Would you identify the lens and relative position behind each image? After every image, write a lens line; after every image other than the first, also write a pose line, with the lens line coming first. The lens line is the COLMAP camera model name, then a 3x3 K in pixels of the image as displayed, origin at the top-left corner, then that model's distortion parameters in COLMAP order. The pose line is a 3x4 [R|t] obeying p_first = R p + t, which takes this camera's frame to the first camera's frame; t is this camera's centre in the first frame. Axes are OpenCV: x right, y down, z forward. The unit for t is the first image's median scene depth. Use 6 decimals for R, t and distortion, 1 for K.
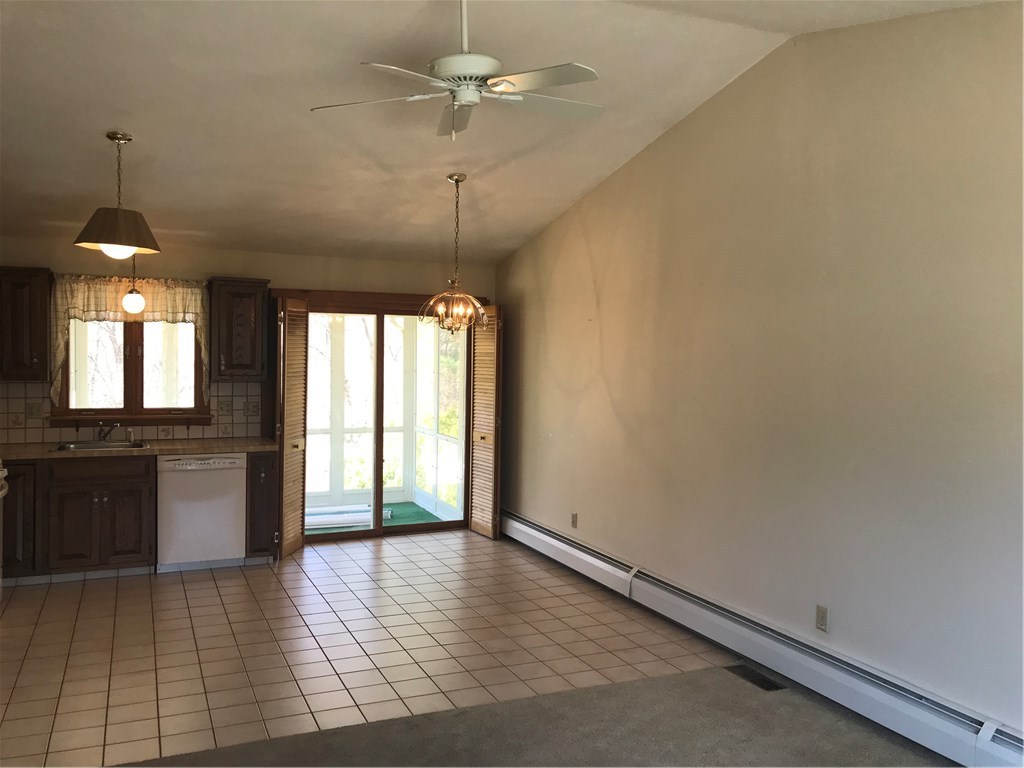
lens RADIAL K [[836.0, 0, 508.5], [0, 836.0, 375.4], [0, 0, 1]] dist [0.049033, -0.077239]
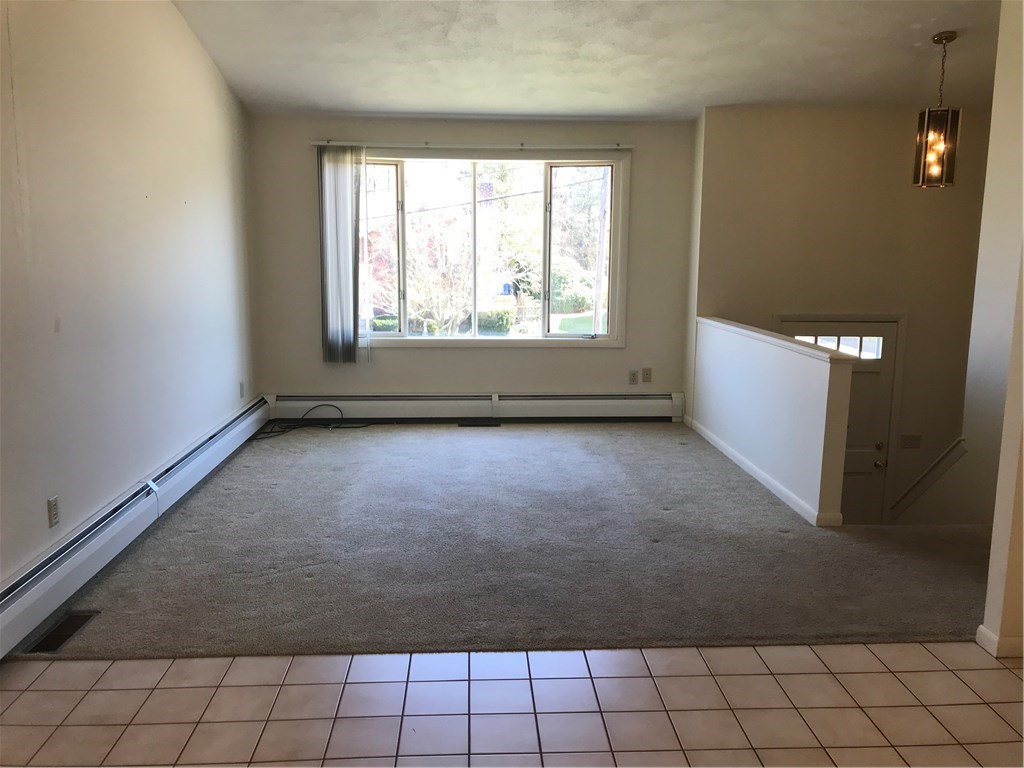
lens RADIAL K [[836.0, 0, 507.7], [0, 836.0, 377.4], [0, 0, 1]] dist [0.049033, -0.077239]
pose [[-0.929846, -0.079965, 0.359154, -0.219399], [-0.011642, 0.982004, 0.188501, -0.003838], [-0.367764, 0.171096, -0.914044, 1.022661]]
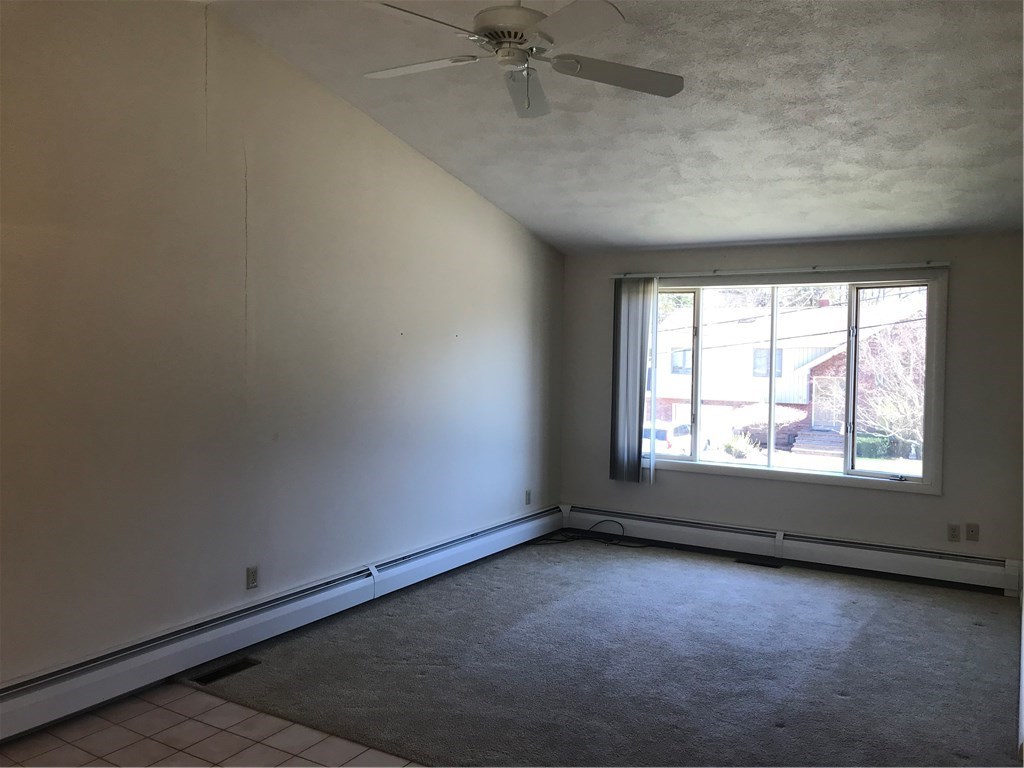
lens RADIAL K [[836.0, 0, 505.2], [0, 836.0, 378.5], [0, 0, 1]] dist [0.049033, -0.077239]
pose [[-0.562510, -0.055206, 0.824946, -0.456612], [0.000233, 0.997758, 0.066929, -0.028436], [-0.826791, 0.037840, -0.561235, 0.864297]]
